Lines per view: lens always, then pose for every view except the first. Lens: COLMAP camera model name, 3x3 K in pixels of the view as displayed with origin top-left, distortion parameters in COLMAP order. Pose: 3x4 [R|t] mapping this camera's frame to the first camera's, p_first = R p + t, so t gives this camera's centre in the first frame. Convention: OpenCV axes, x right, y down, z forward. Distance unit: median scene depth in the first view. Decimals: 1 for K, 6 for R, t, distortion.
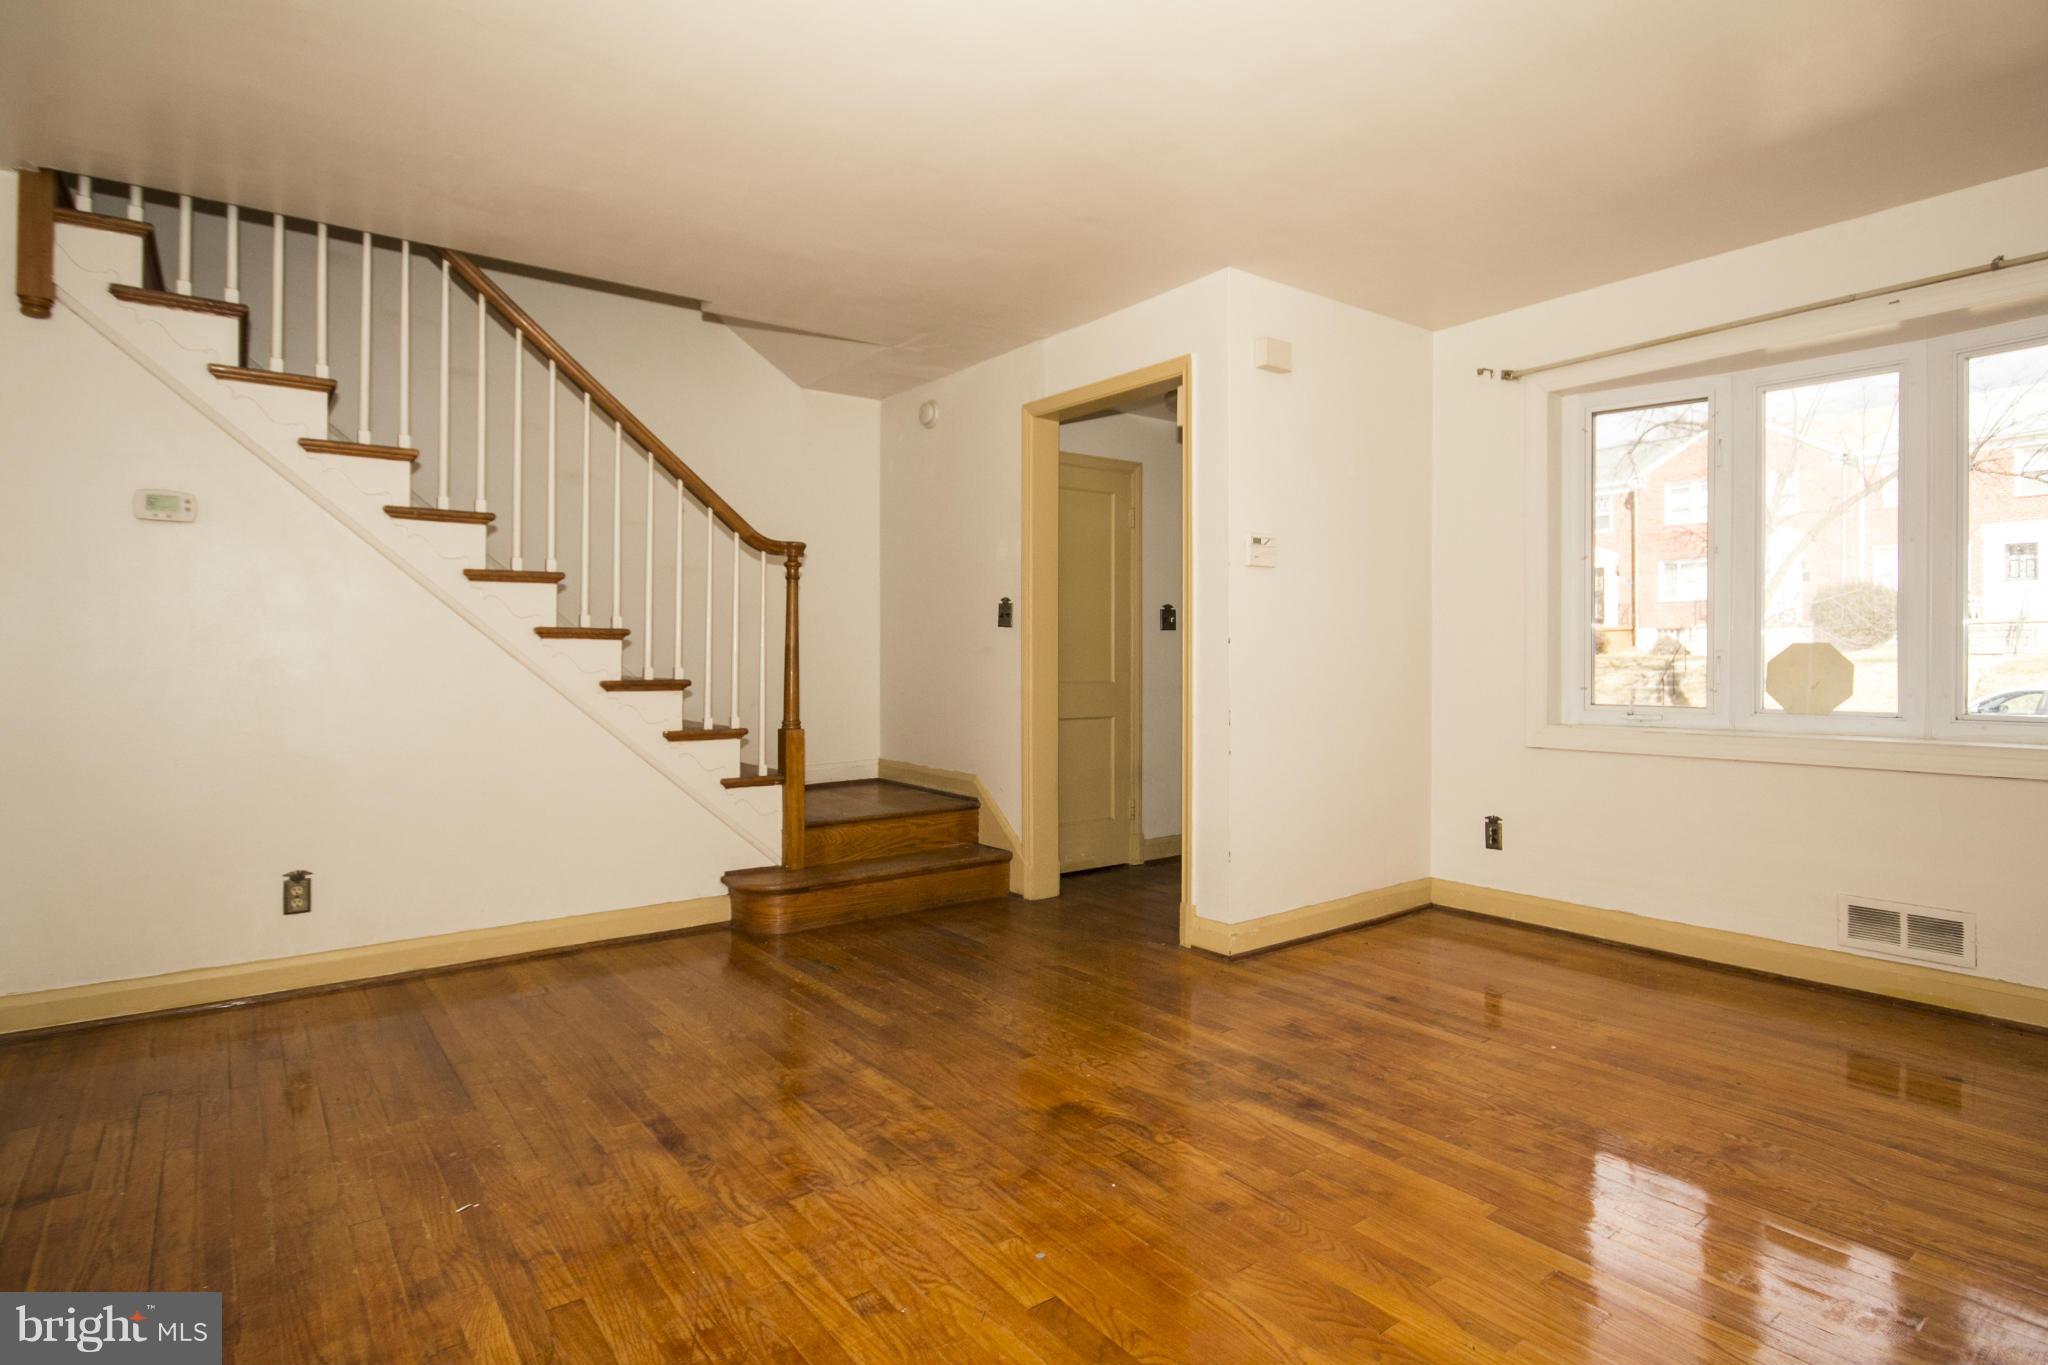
lens RADIAL K [[1063.4, 0, 1050.1], [0, 1063.4, 673.2], [0, 0, 1]] dist [-0.008822, 0.000845]
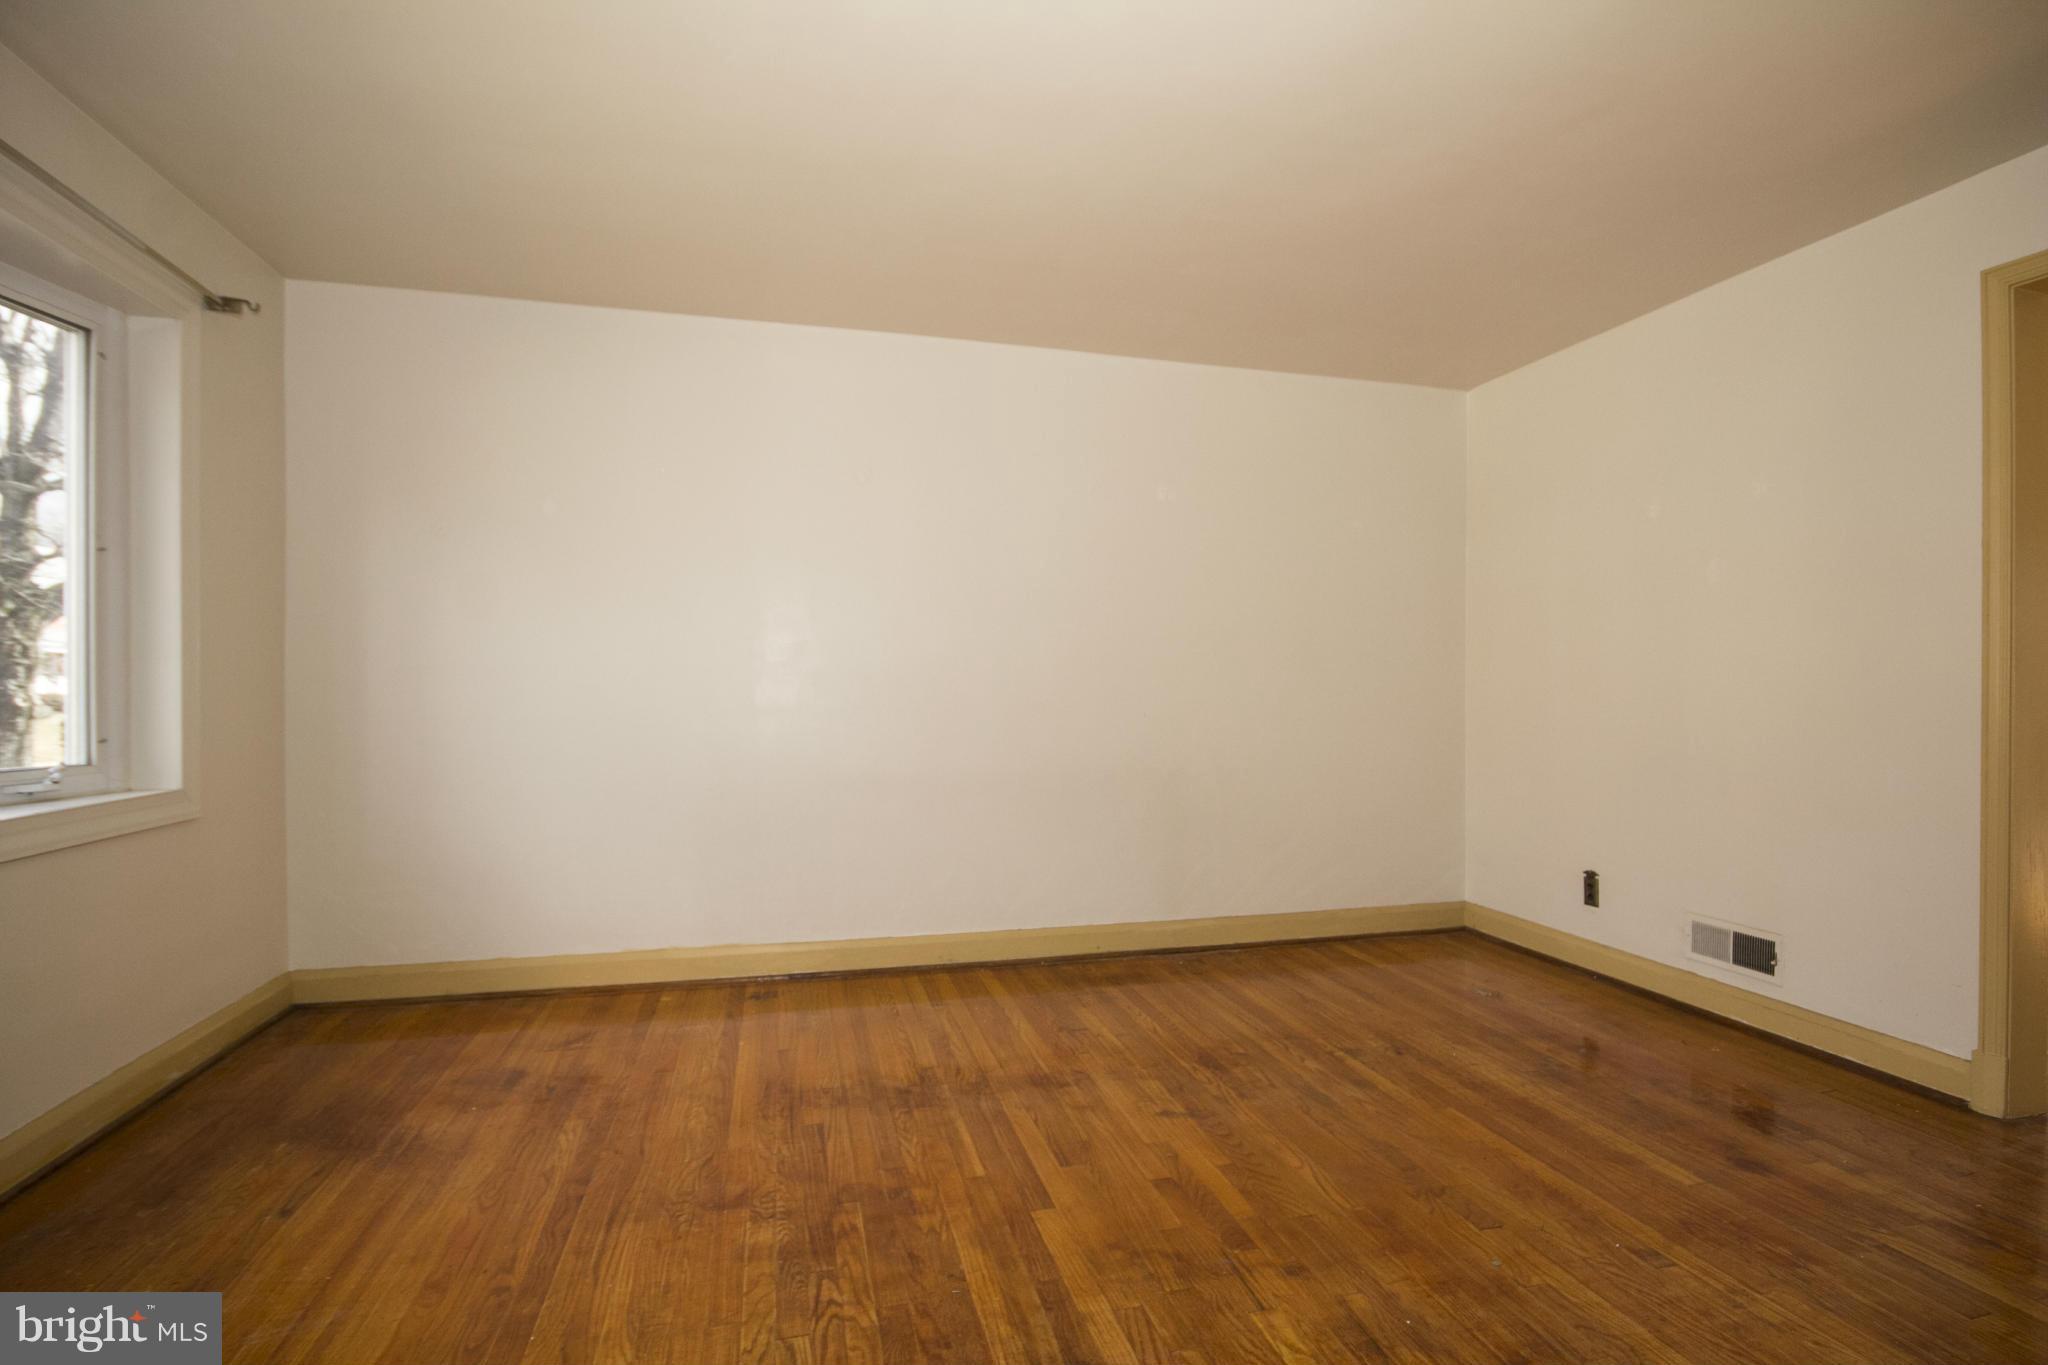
lens RADIAL K [[989.3, 0, 1027.6], [0, 989.3, 692.9], [0, 0, 1]] dist [-0.001259, -0.005206]
pose [[-0.917796, -0.003120, 0.397040, 0.022191], [0.005559, 0.999770, 0.020707, -0.034392], [-0.397014, 0.021212, -0.917568, 1.500121]]
